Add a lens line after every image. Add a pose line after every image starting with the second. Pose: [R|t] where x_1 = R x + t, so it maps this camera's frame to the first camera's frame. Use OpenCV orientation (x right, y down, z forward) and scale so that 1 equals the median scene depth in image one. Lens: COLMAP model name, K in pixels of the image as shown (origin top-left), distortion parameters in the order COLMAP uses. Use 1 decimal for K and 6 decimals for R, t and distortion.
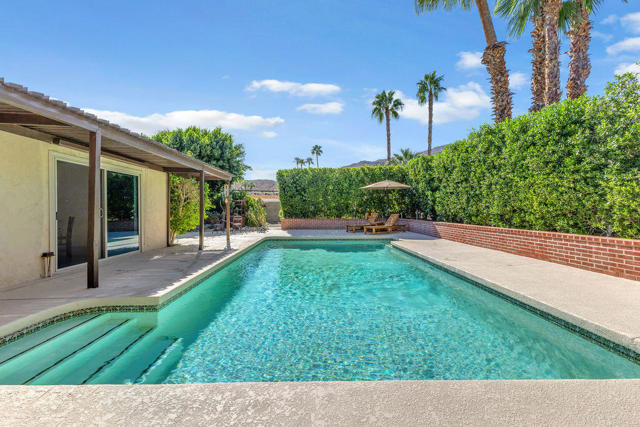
lens RADIAL K [[275.4, 0, 320.8], [0, 275.4, 211.3], [0, 0, 1]] dist [0.011194, -0.001487]
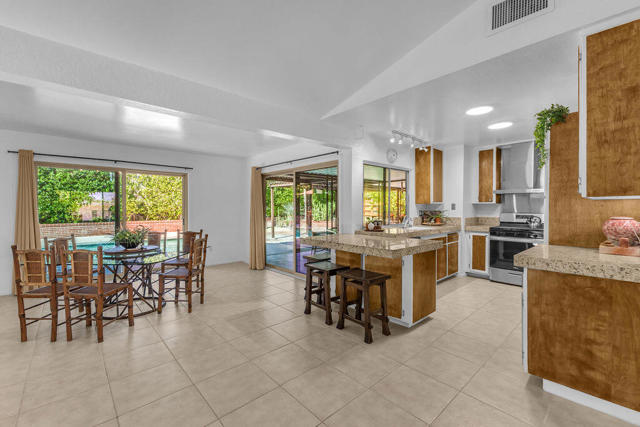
lens RADIAL K [[275.4, 0, 320.8], [0, 275.4, 211.3], [0, 0, 1]] dist [0.011194, -0.001487]
pose [[-0.649535, -0.011797, 0.760240, -0.969901], [0.002602, 0.999839, 0.017737, -0.022989], [-0.760327, 0.013499, -0.649400, 0.560409]]
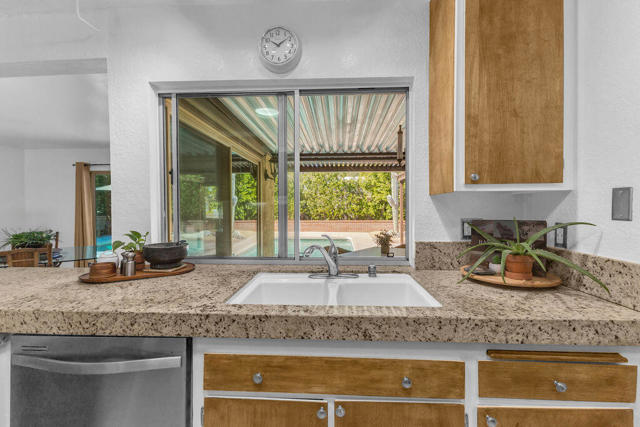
lens RADIAL K [[275.4, 0, 320.8], [0, 275.4, 211.3], [0, 0, 1]] dist [0.011194, -0.001487]
pose [[0.091157, -0.012625, 0.995757, -0.857259], [0.005458, 0.999911, 0.012178, -0.021090], [-0.995822, 0.004325, 0.091217, 0.175484]]
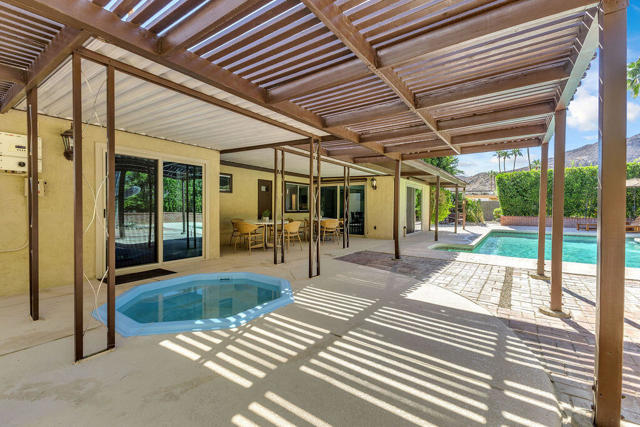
lens RADIAL K [[275.4, 0, 320.8], [0, 275.4, 211.3], [0, 0, 1]] dist [0.011194, -0.001487]
pose [[0.800581, 0.011538, -0.599114, -0.066388], [-0.007814, 0.999931, 0.008816, 0.002496], [0.599174, -0.002376, 0.800616, -0.513438]]
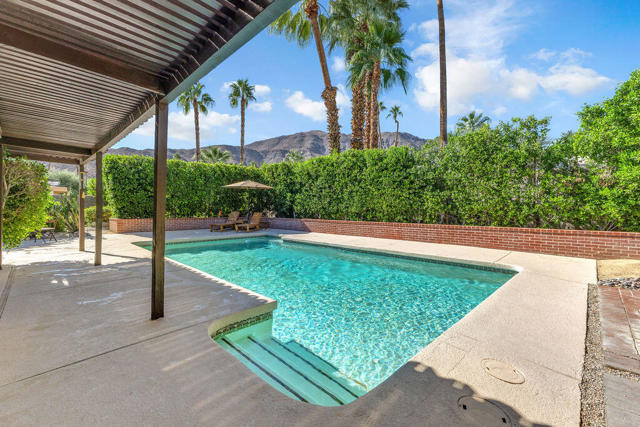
lens RADIAL K [[275.4, 0, 320.8], [0, 275.4, 211.3], [0, 0, 1]] dist [0.011194, -0.001487]
pose [[0.716688, -0.002396, 0.697390, -0.349858], [-0.002964, 0.999975, 0.006483, -0.003209], [-0.697387, -0.006713, 0.716663, 0.064134]]
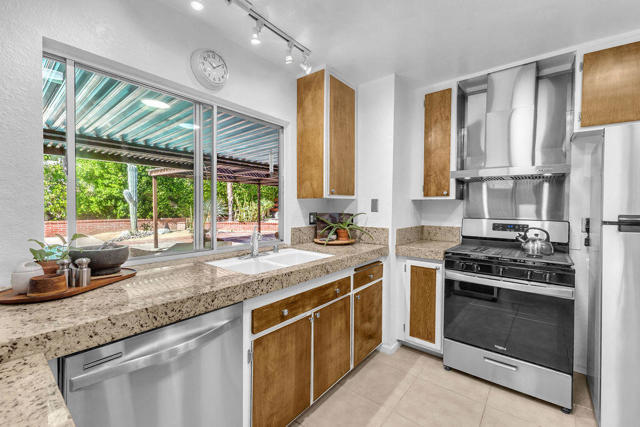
lens RADIAL K [[275.4, 0, 320.8], [0, 275.4, 211.3], [0, 0, 1]] dist [0.011194, -0.001487]
pose [[-0.755363, -0.019218, 0.655025, -0.875611], [-0.005996, 0.999731, 0.022418, -0.021843], [-0.655280, 0.013006, -0.755275, 0.287652]]
